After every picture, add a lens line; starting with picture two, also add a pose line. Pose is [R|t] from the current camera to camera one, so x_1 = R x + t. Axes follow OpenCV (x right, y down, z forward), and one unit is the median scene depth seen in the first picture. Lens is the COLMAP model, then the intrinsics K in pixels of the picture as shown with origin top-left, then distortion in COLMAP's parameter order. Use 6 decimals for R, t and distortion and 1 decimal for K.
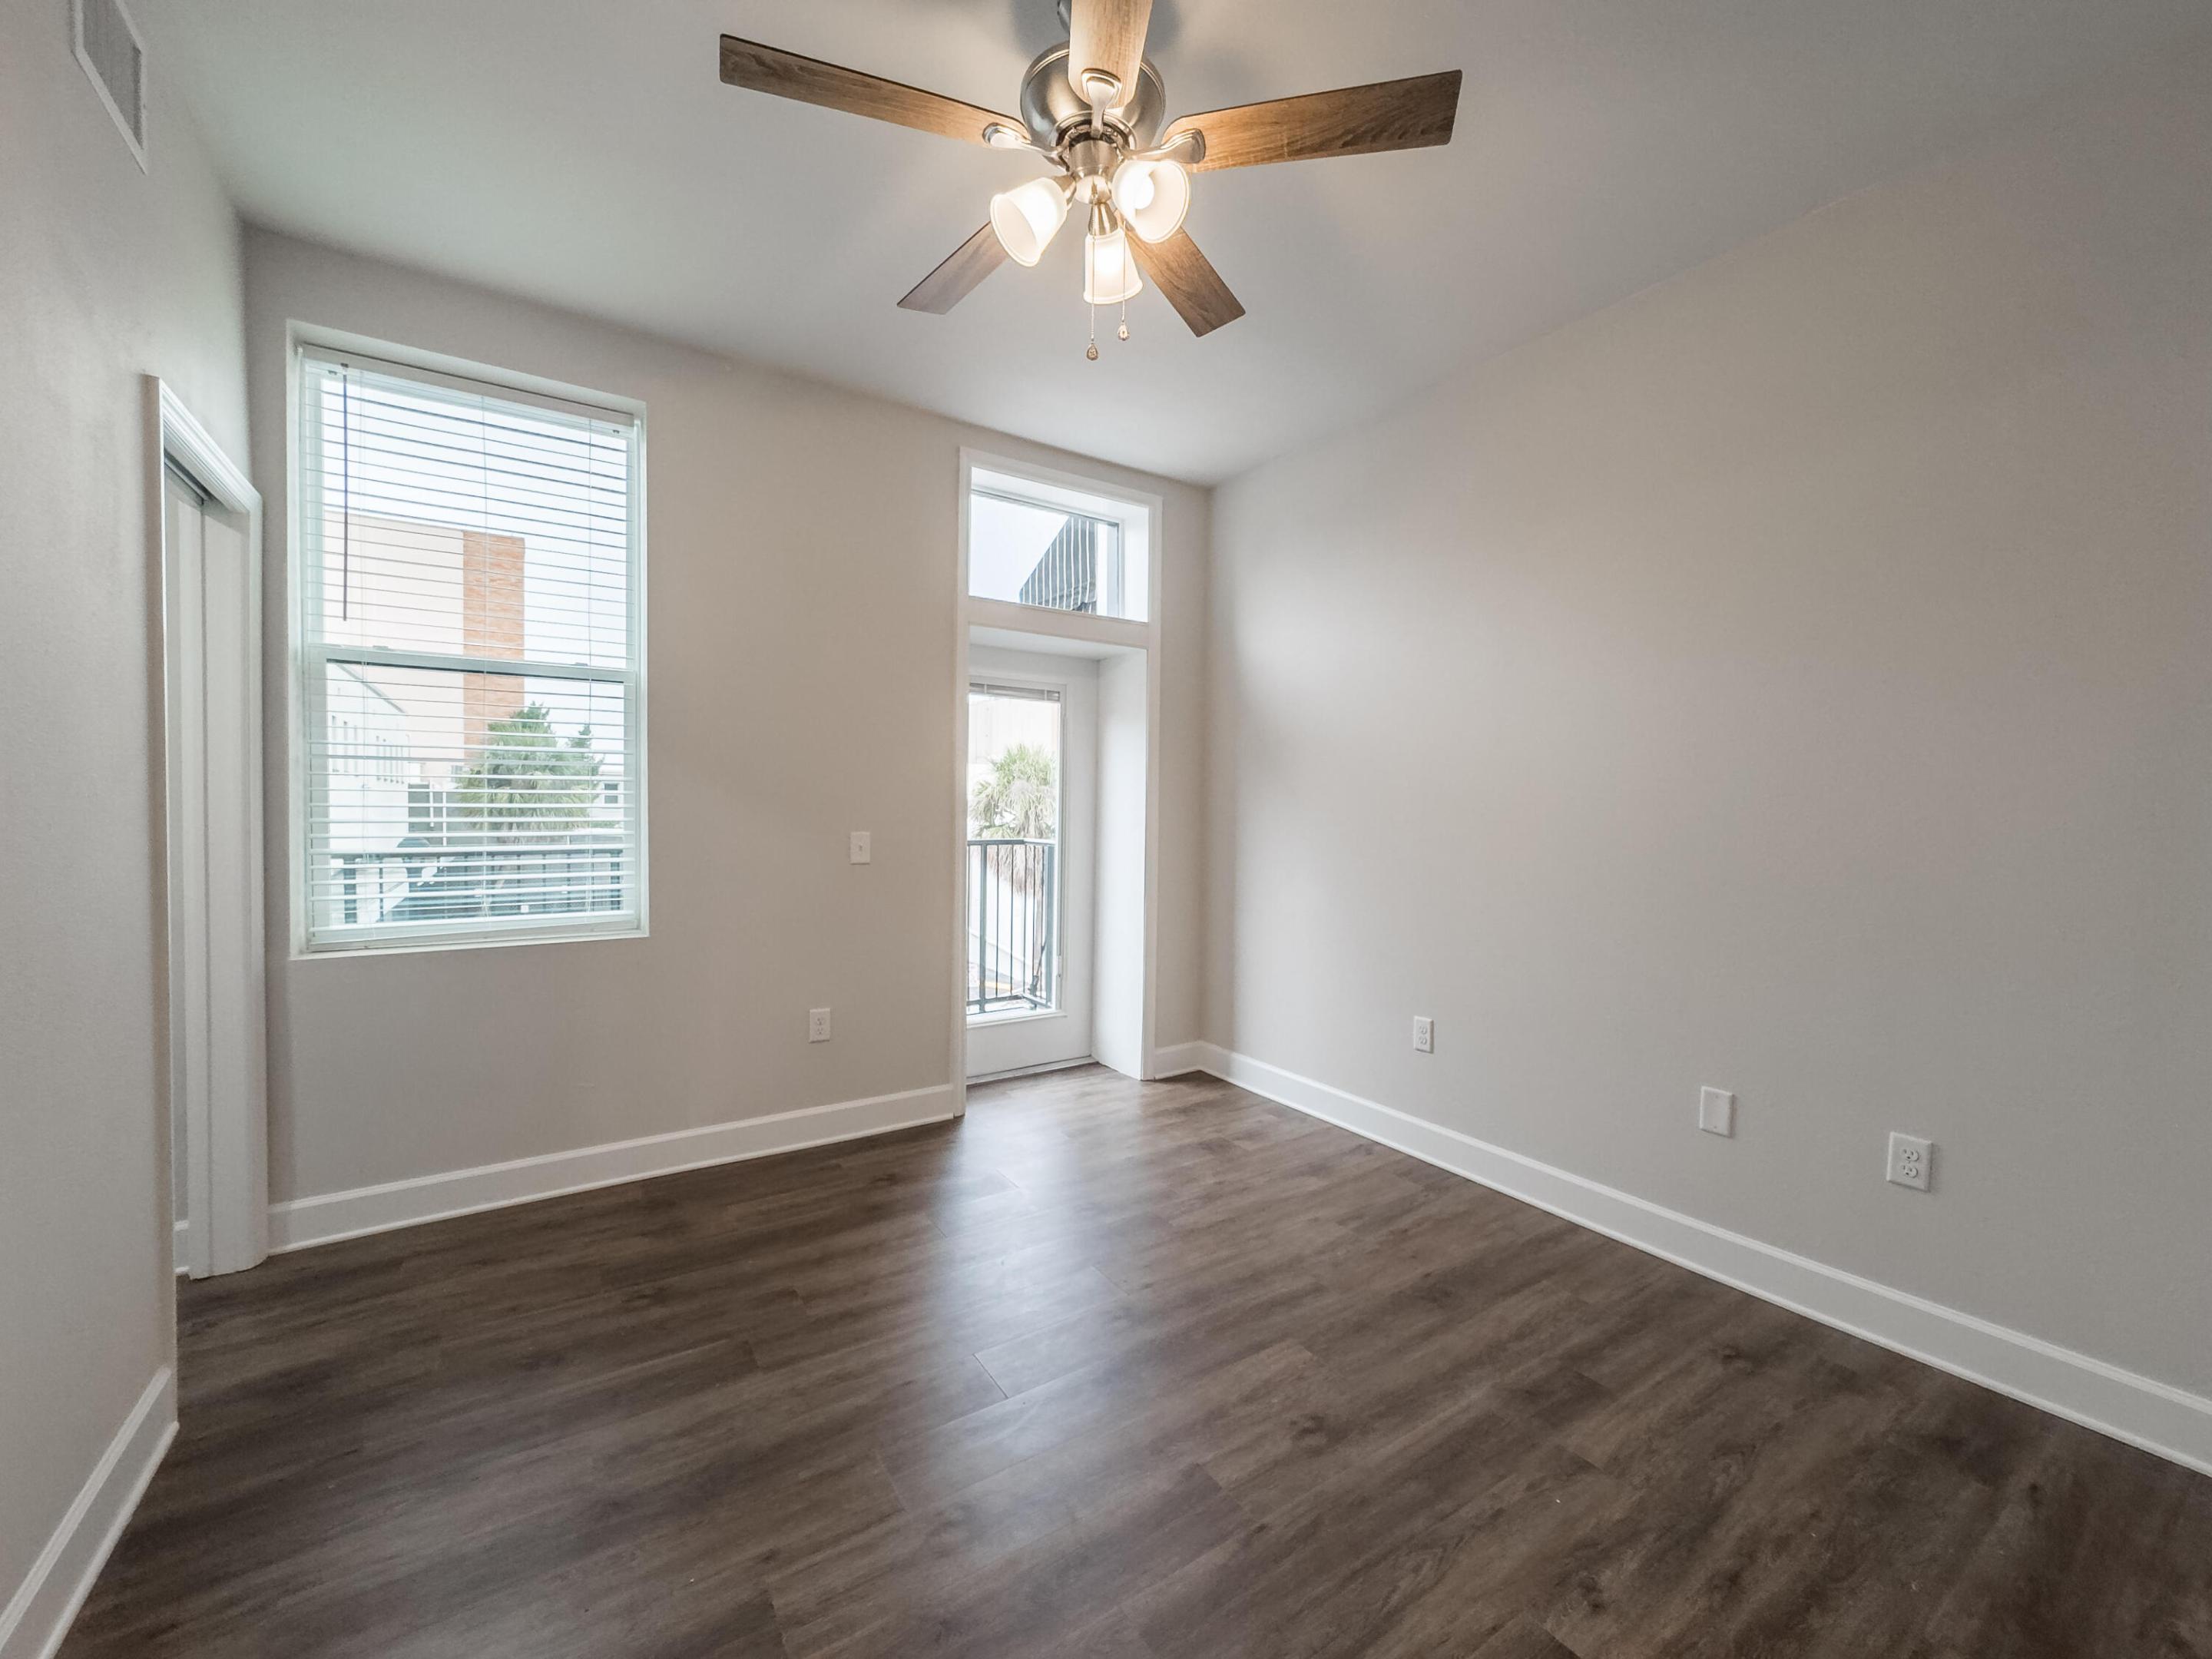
lens RADIAL K [[887.3, 0, 1107.6], [0, 887.3, 824.2], [0, 0, 1]] dist [-0.001563, 0.000029]
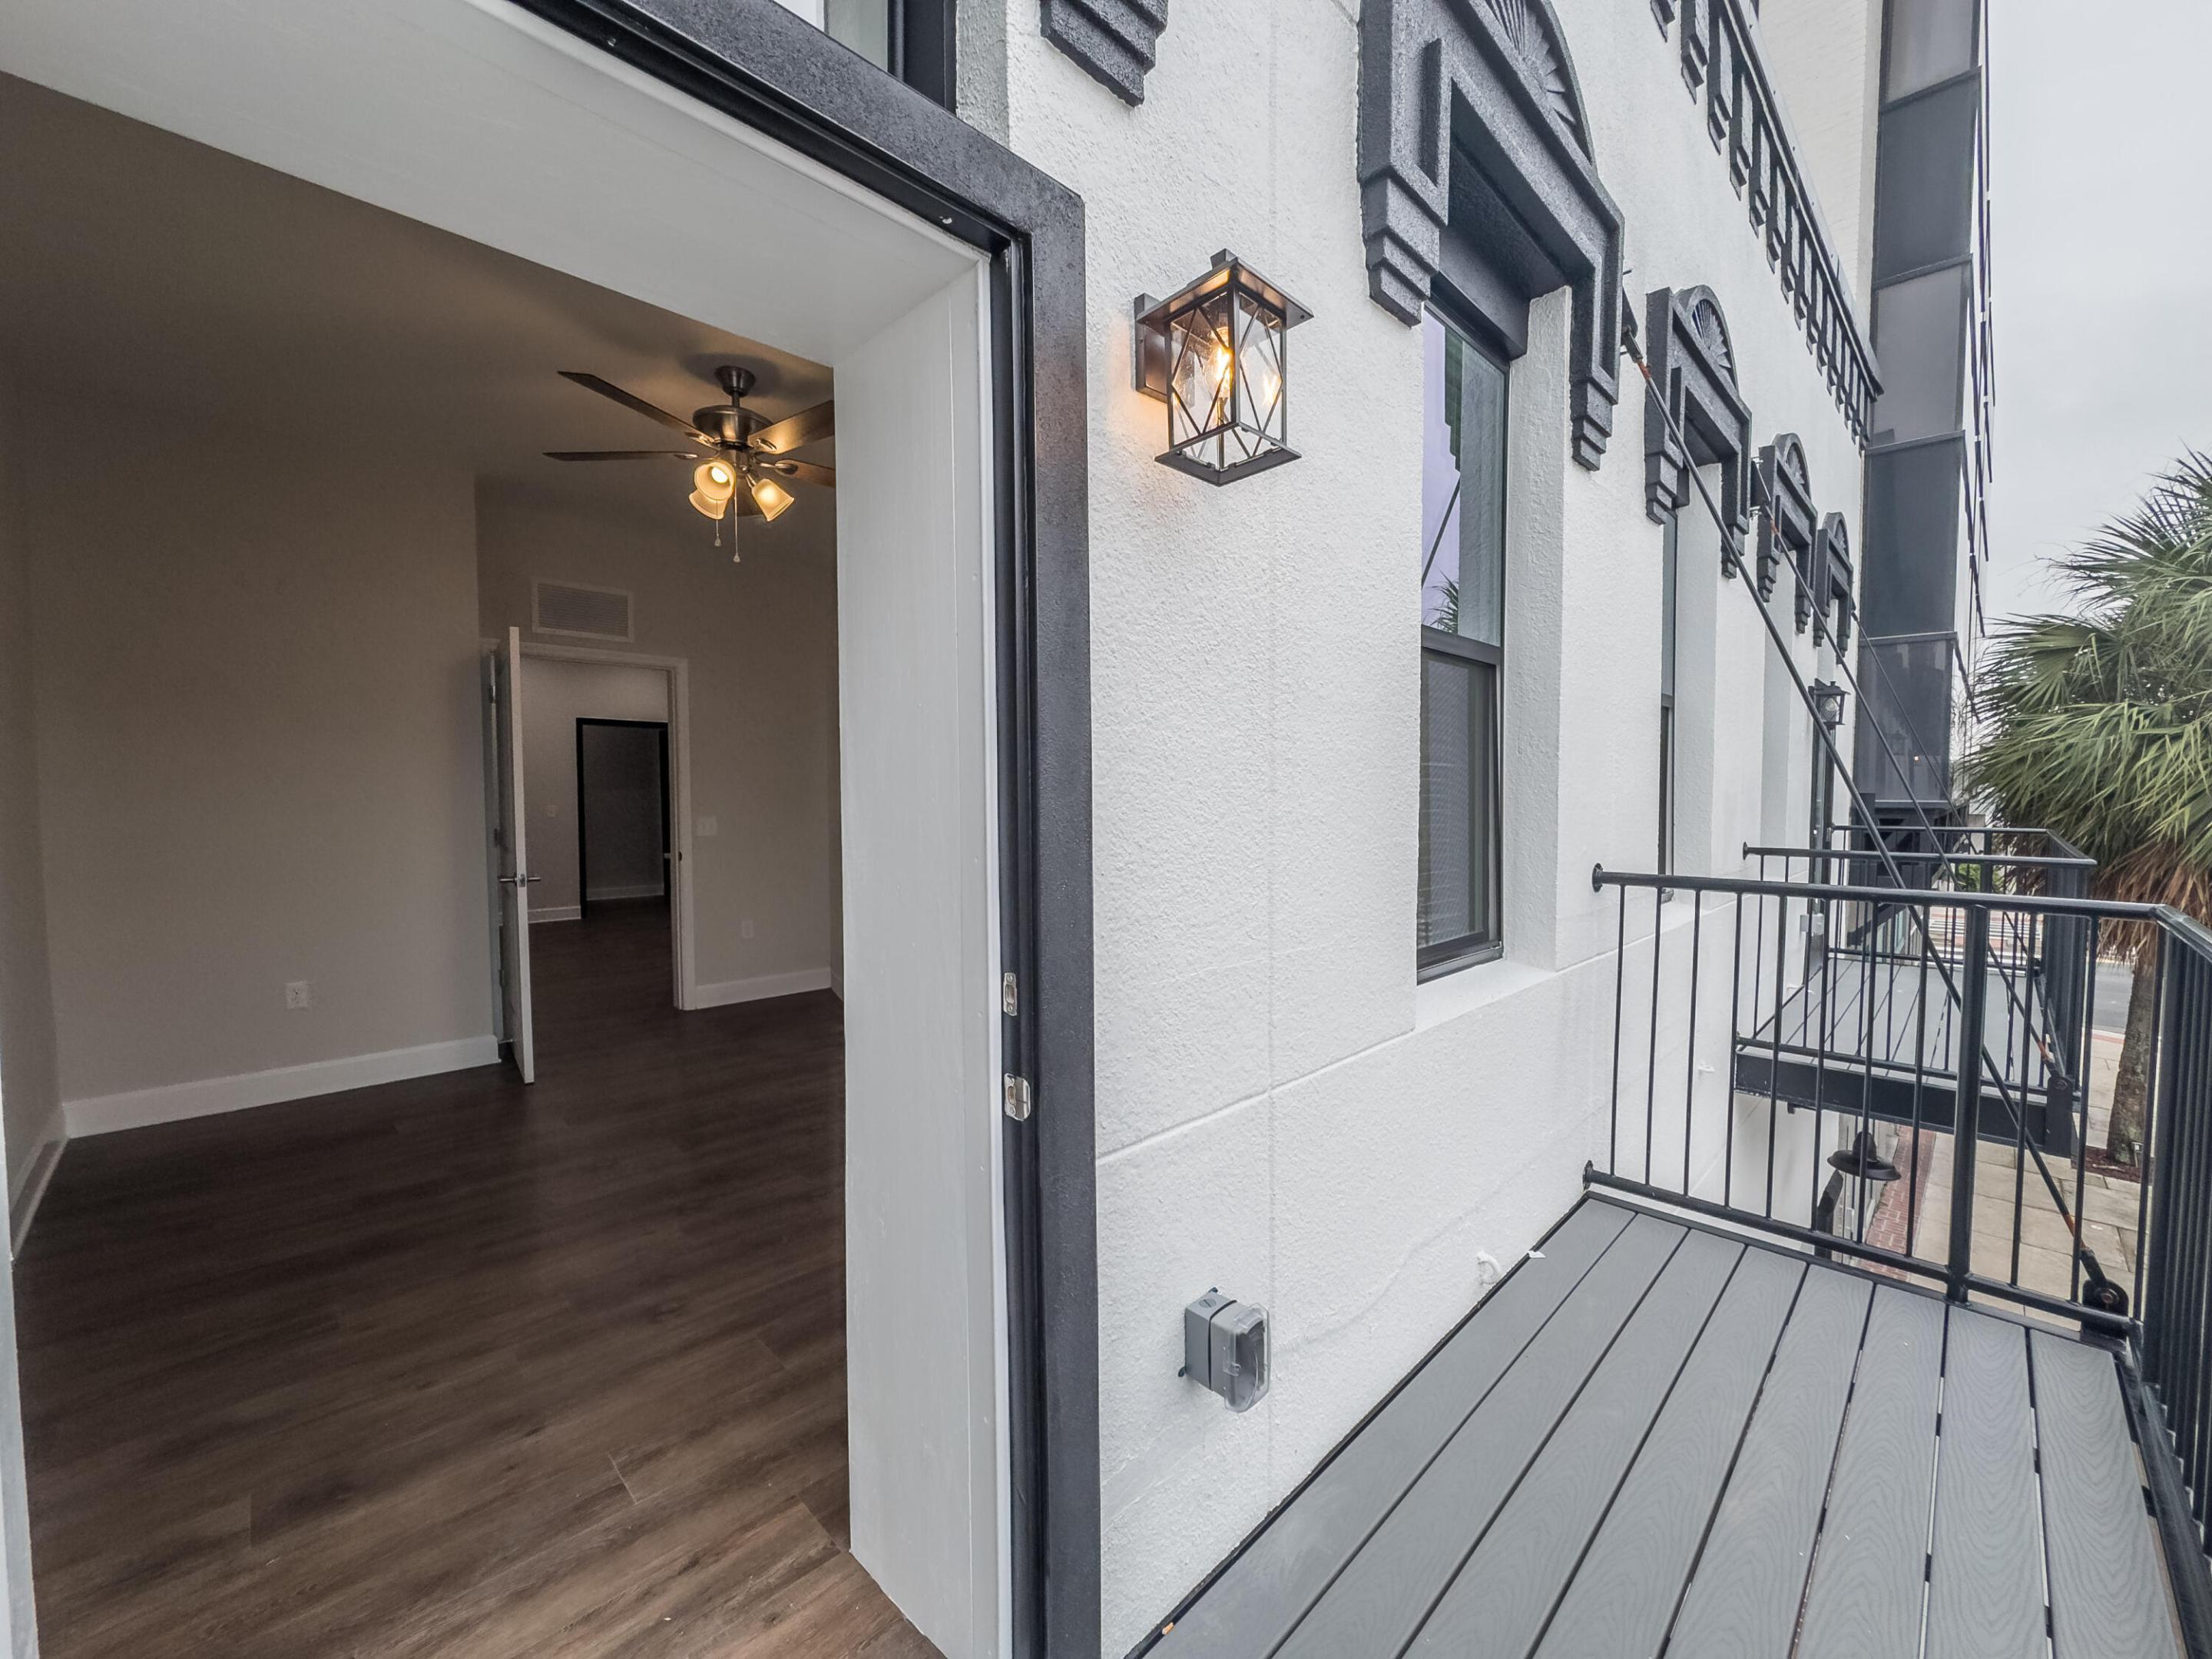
lens RADIAL K [[887.3, 0, 1126.5], [0, 887.3, 837.6], [0, 0, 1]] dist [-0.001563, 0.000029]
pose [[-0.979170, -0.004498, -0.202993, -0.347318], [-0.018263, 0.997653, 0.065991, -0.070667], [0.202220, 0.068324, -0.976954, 2.452642]]
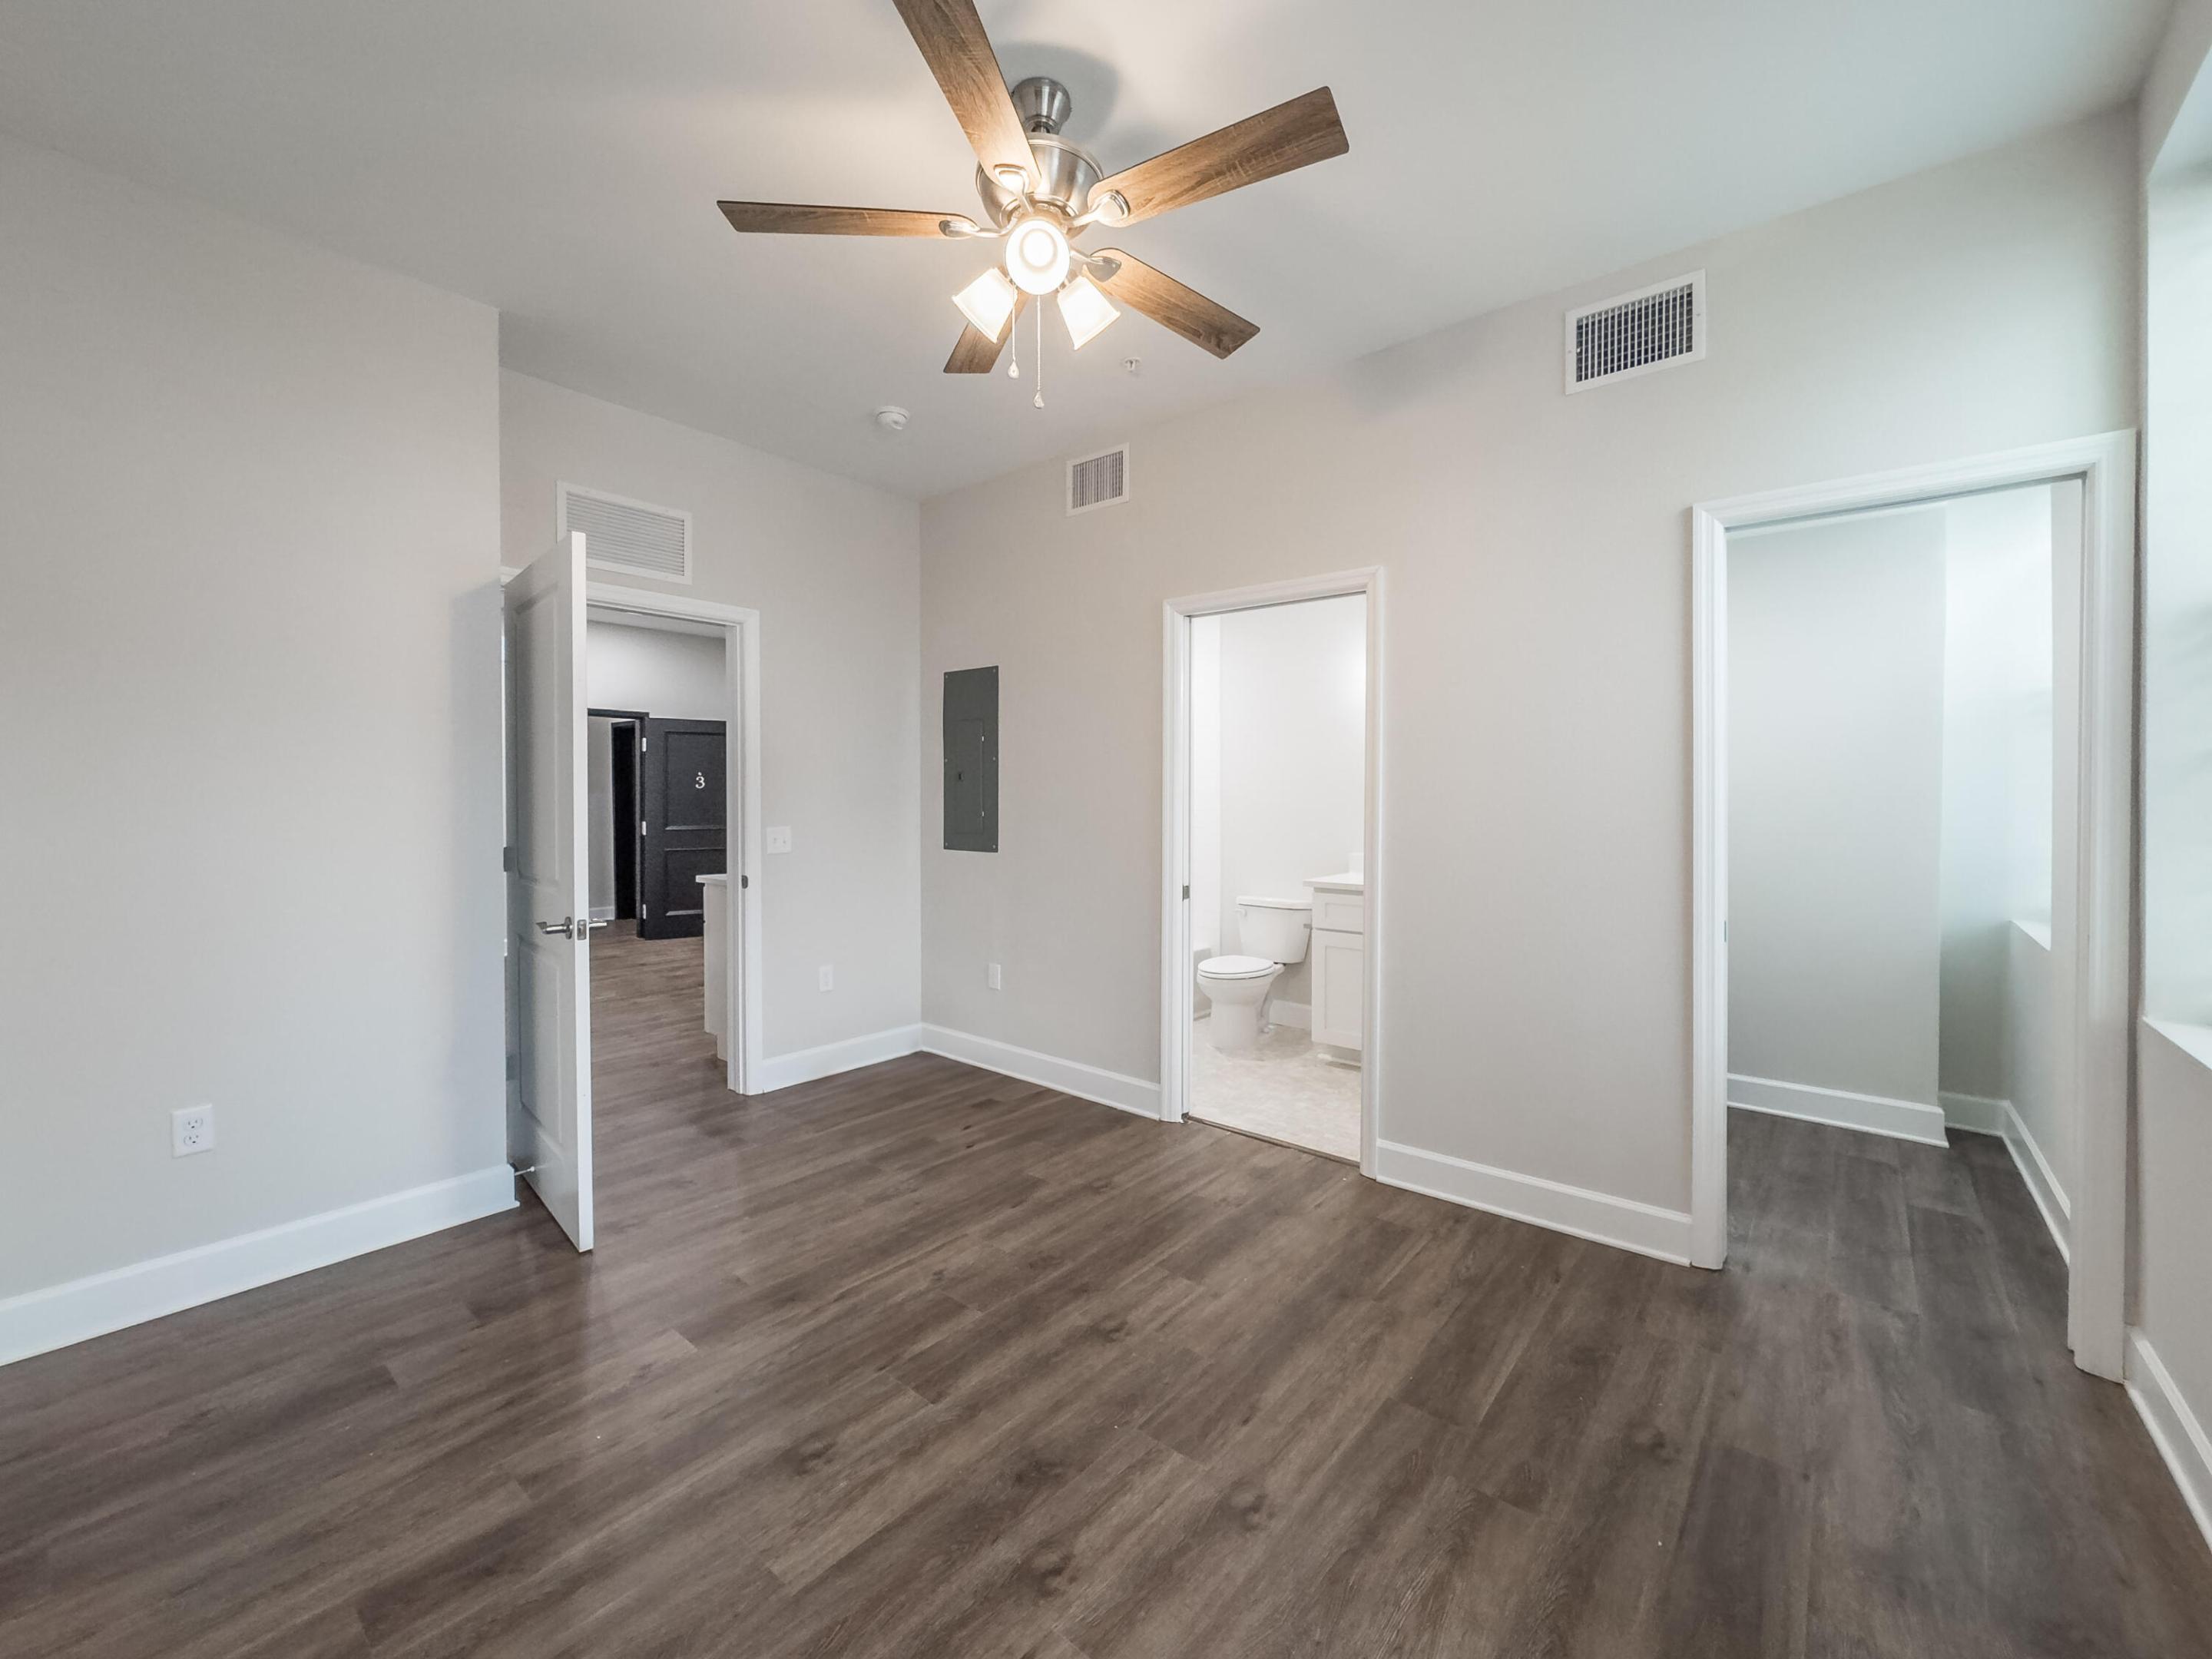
lens RADIAL K [[887.3, 0, 1111.6], [0, 887.3, 813.7], [0, 0, 1]] dist [-0.001563, 0.000029]
pose [[-0.954806, -0.007070, -0.297146, 0.183929], [-0.017364, 0.999337, 0.032016, -0.040152], [0.296723, 0.035729, -0.954295, 1.729384]]
